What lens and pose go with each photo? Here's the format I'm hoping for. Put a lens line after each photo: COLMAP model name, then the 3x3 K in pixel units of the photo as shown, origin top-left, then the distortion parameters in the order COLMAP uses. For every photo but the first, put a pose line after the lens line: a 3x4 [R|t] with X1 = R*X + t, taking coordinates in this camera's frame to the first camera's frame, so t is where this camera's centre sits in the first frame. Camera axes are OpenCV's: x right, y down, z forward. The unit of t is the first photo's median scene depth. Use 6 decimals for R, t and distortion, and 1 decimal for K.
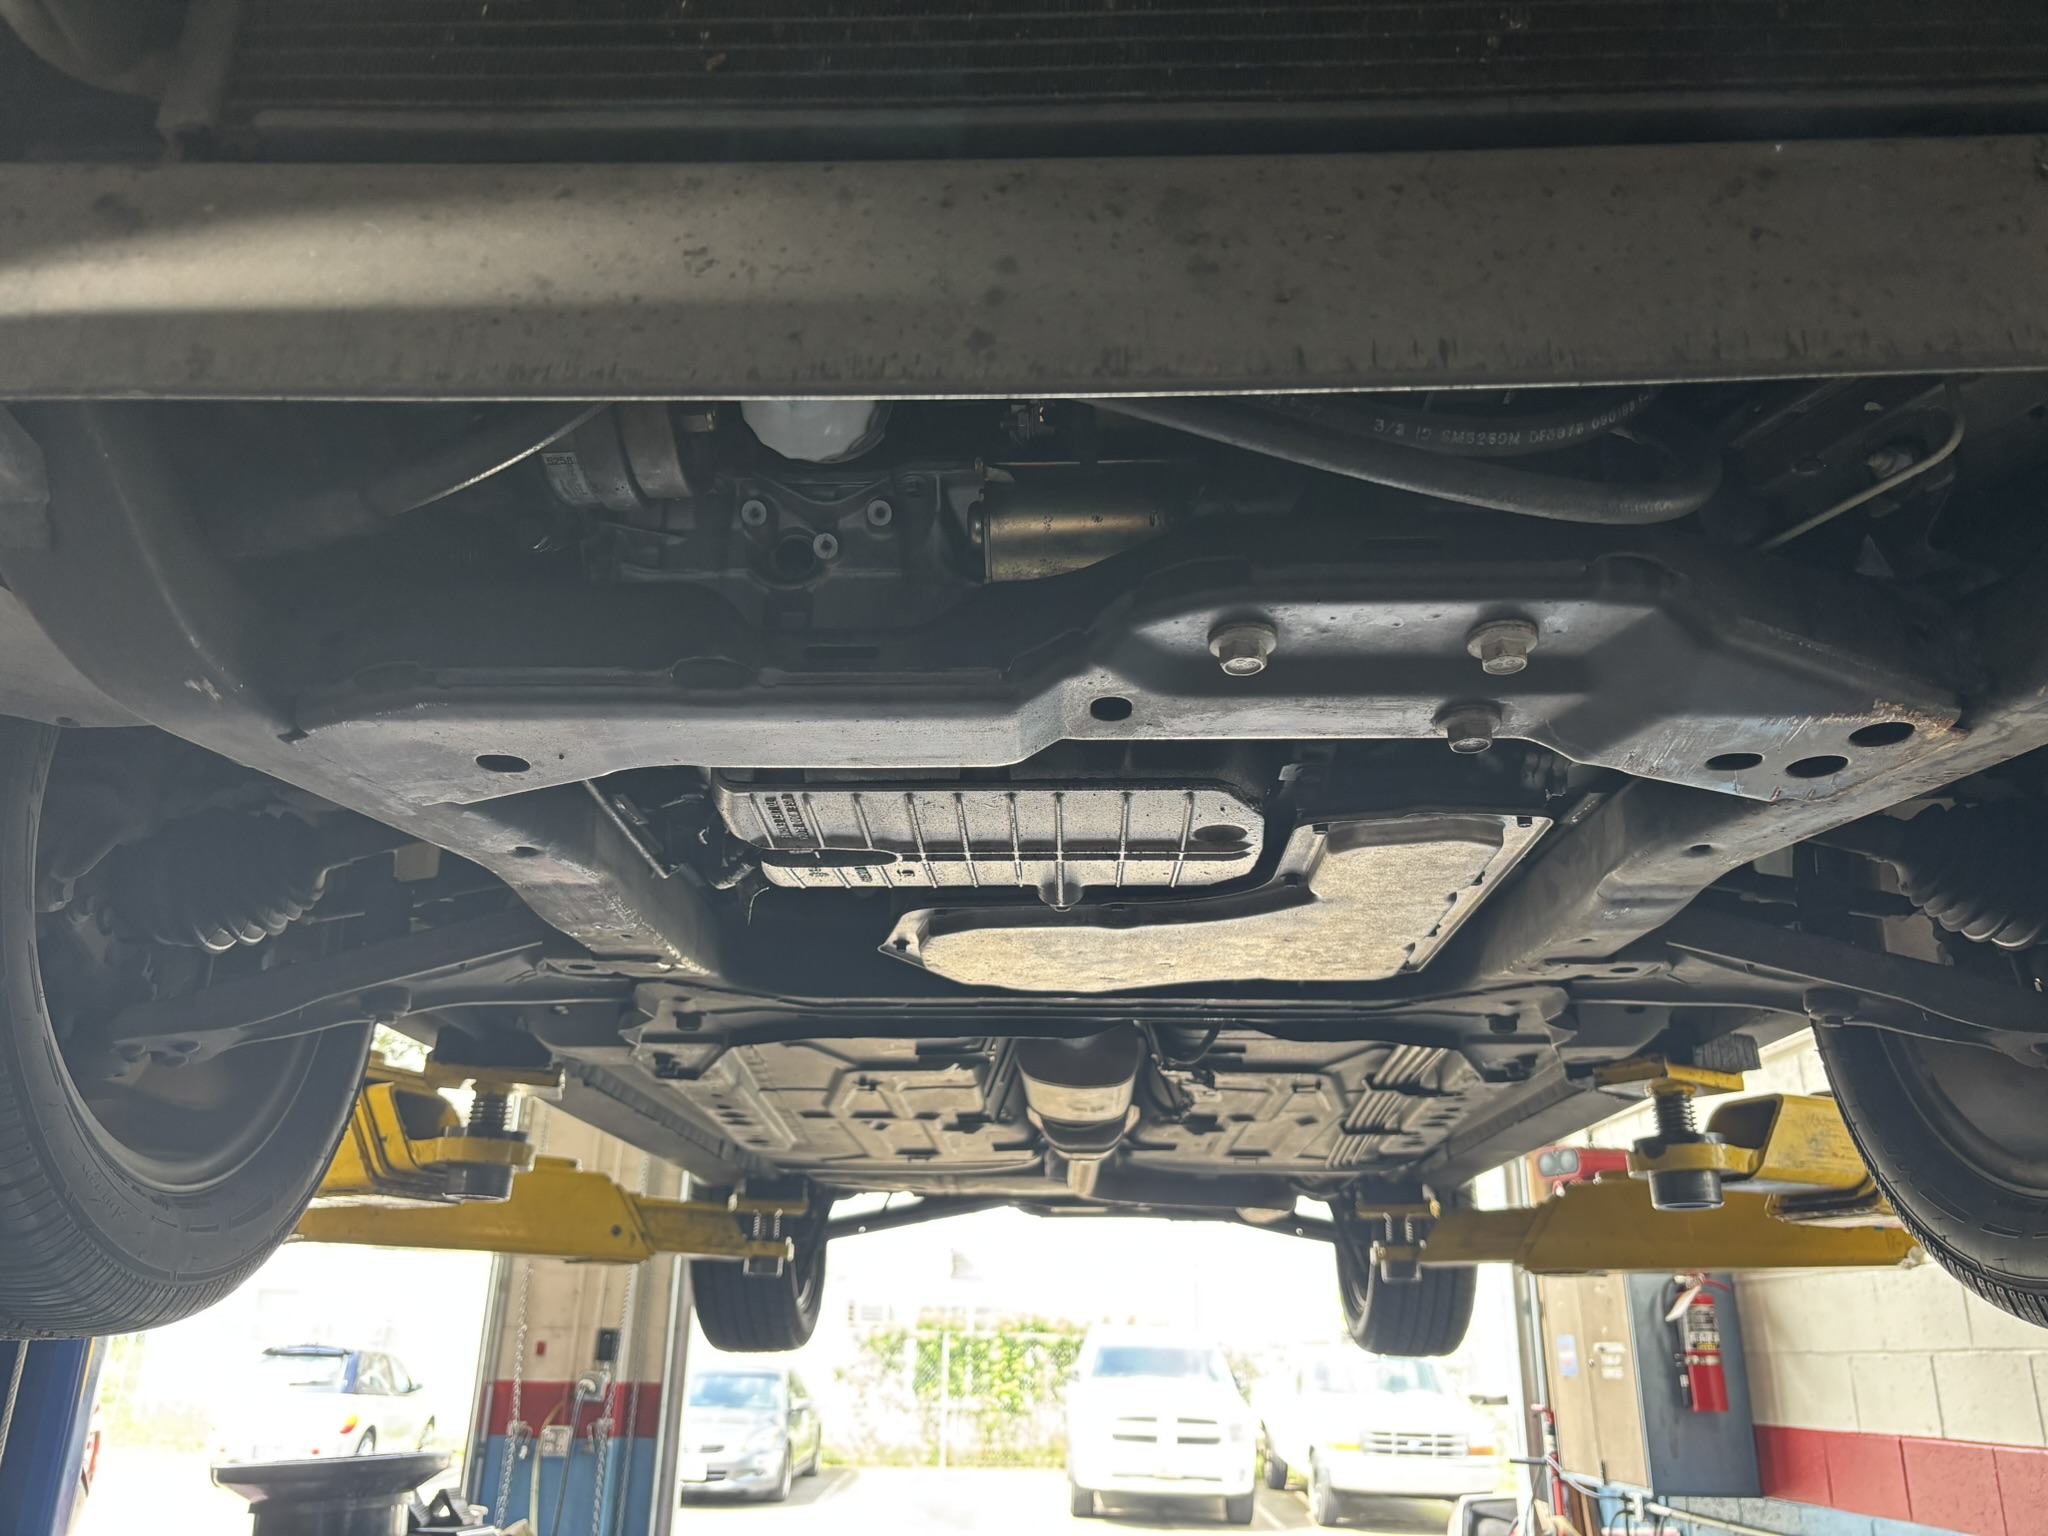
lens RADIAL K [[1563.9, 0, 1022.7], [0, 1563.9, 778.7], [0, 0, 1]] dist [0.030929, -0.033164]
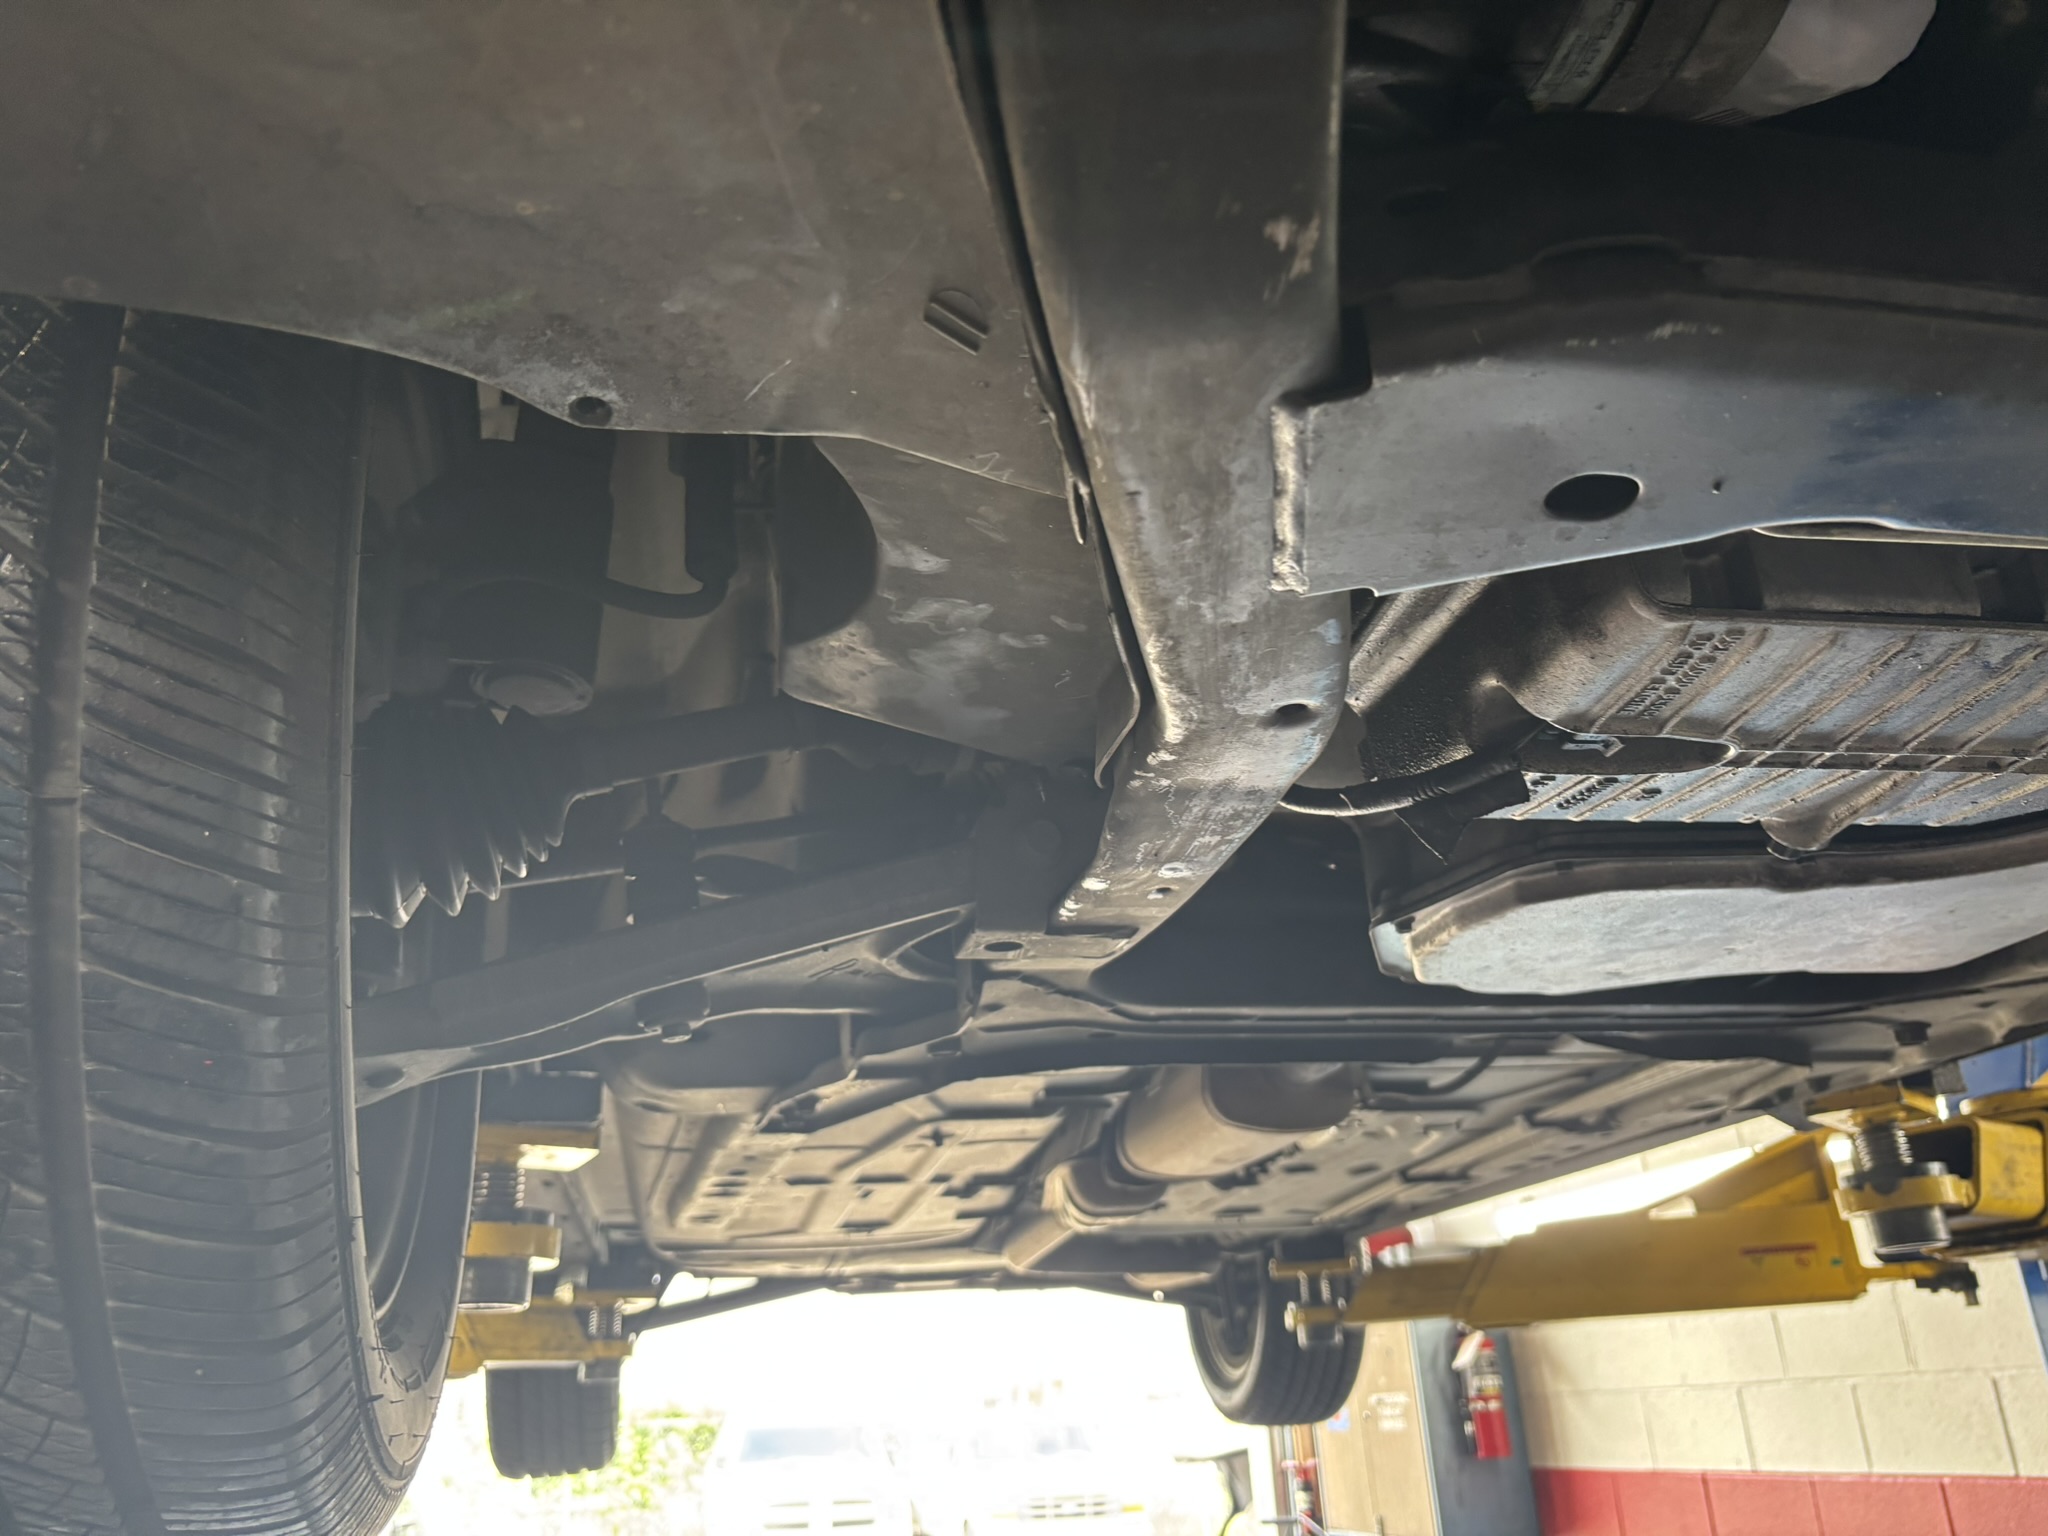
lens RADIAL K [[1563.9, 0, 1016.8], [0, 1563.9, 769.7], [0, 0, 1]] dist [0.030929, -0.033164]
pose [[0.970815, 0.029726, 0.237980, -0.084263], [-0.019143, 0.998727, -0.046659, 0.014643], [-0.239064, 0.040742, 0.970149, 0.068248]]
